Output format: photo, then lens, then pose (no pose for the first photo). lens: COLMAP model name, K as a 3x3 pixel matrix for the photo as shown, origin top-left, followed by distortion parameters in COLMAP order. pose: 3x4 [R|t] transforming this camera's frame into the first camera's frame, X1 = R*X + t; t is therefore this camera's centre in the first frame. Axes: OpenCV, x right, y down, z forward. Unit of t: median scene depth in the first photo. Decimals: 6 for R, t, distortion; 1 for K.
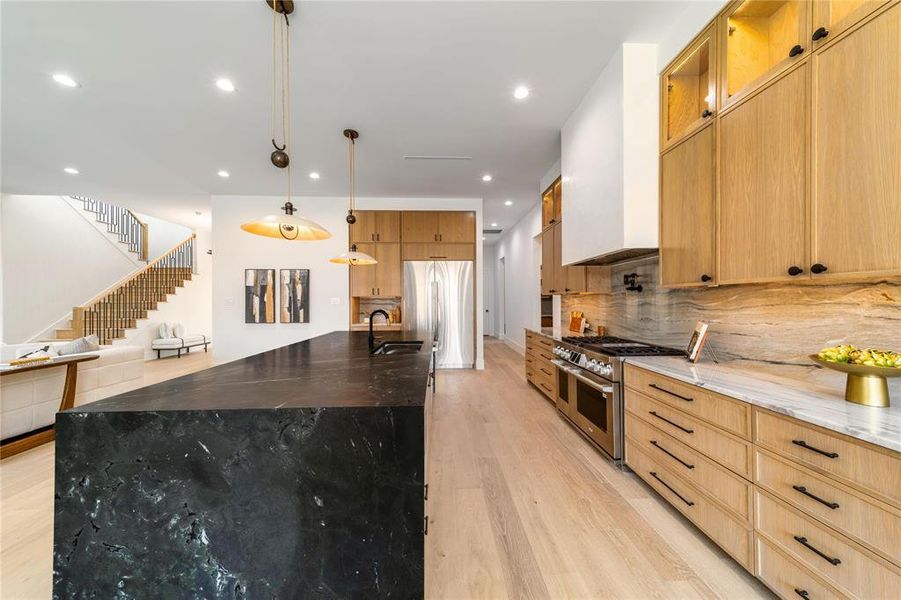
lens RADIAL K [[312.1, 0, 451.5], [0, 312.1, 299.8], [0, 0, 1]] dist [0.007992, -0.000054]
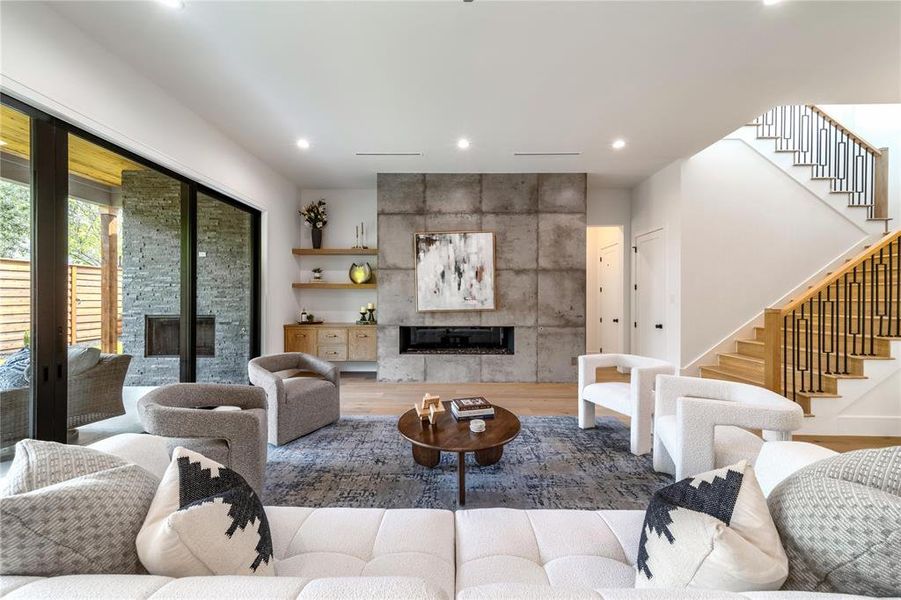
lens RADIAL K [[314.6, 0, 453.0], [0, 314.6, 298.8], [0, 0, 1]] dist [0.002529, -0.000159]
pose [[-0.052017, 0.002263, -0.998644, -0.834851], [-0.002939, 0.999993, 0.002420, 0.009884], [0.998642, 0.003061, -0.052010, 0.649149]]
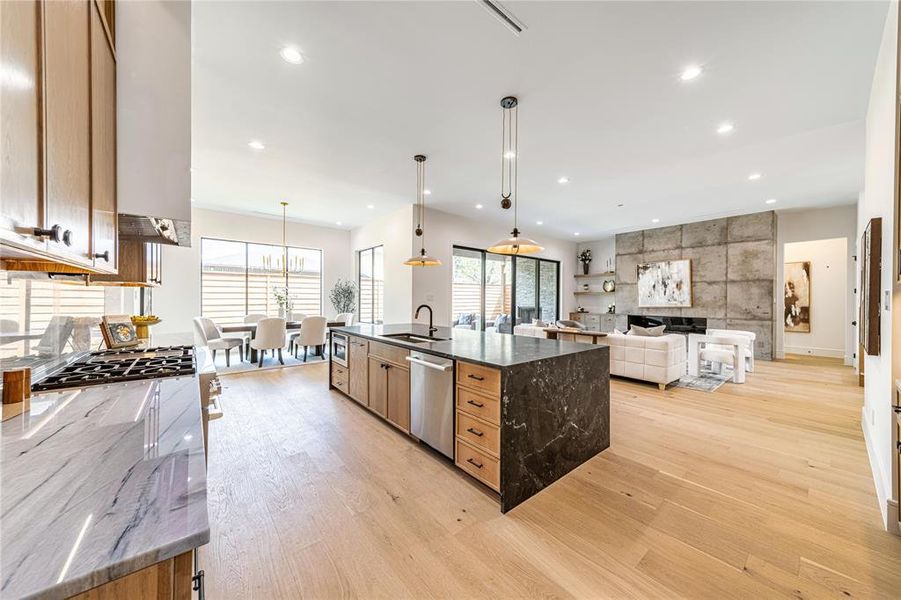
lens RADIAL K [[314.6, 0, 453.0], [0, 314.6, 298.8], [0, 0, 1]] dist [0.002529, -0.000159]
pose [[-0.794432, -0.001952, -0.607350, 0.286183], [-0.003873, 0.999991, 0.001851, 0.004727], [0.607341, 0.003822, -0.794432, 1.383816]]
